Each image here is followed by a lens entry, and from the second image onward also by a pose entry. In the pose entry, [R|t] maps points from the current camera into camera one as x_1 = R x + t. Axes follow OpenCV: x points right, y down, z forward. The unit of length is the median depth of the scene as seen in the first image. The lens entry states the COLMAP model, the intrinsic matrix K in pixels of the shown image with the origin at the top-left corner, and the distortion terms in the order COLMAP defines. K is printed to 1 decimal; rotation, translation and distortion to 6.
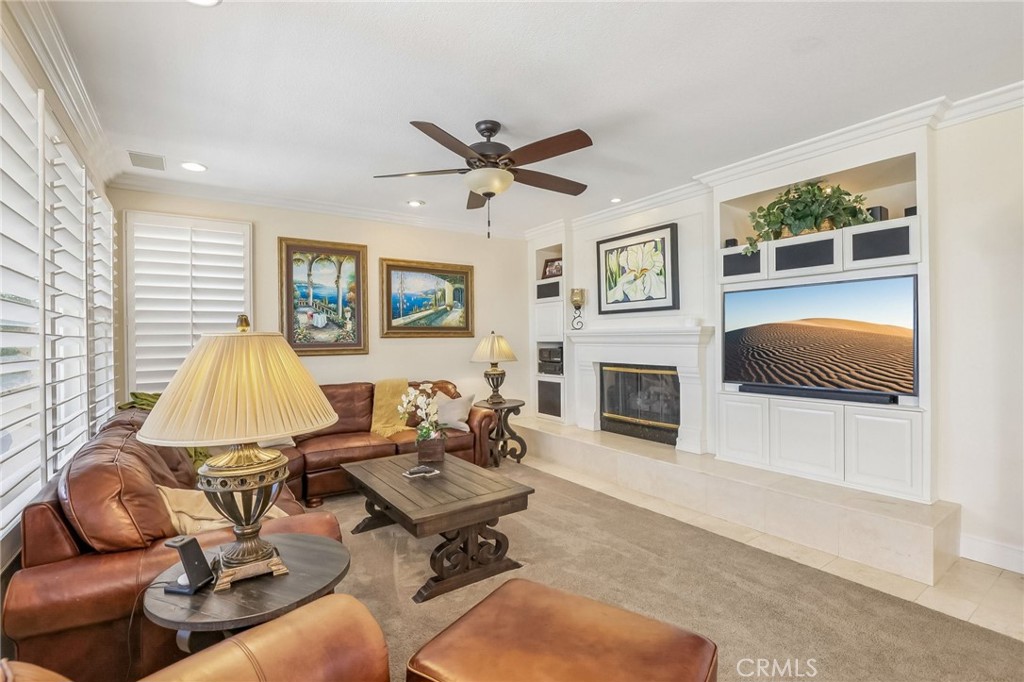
lens RADIAL K [[472.4, 0, 516.1], [0, 472.4, 339.3], [0, 0, 1]] dist [-0.037880, 0.007935]
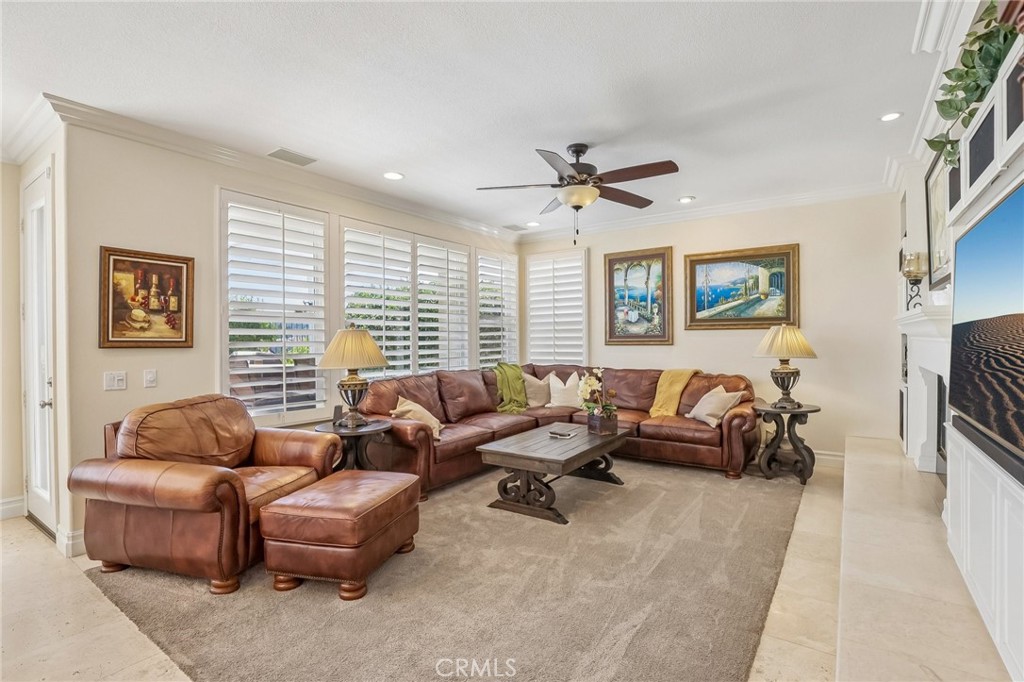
lens RADIAL K [[481.7, 0, 512.0], [0, 481.7, 341.0], [0, 0, 1]] dist [0.001390, 0.000053]
pose [[0.350293, 0.014692, -0.936525, 0.616990], [0.005218, 0.999831, 0.017637, 0.000242], [0.936626, -0.011065, 0.350157, 0.255267]]
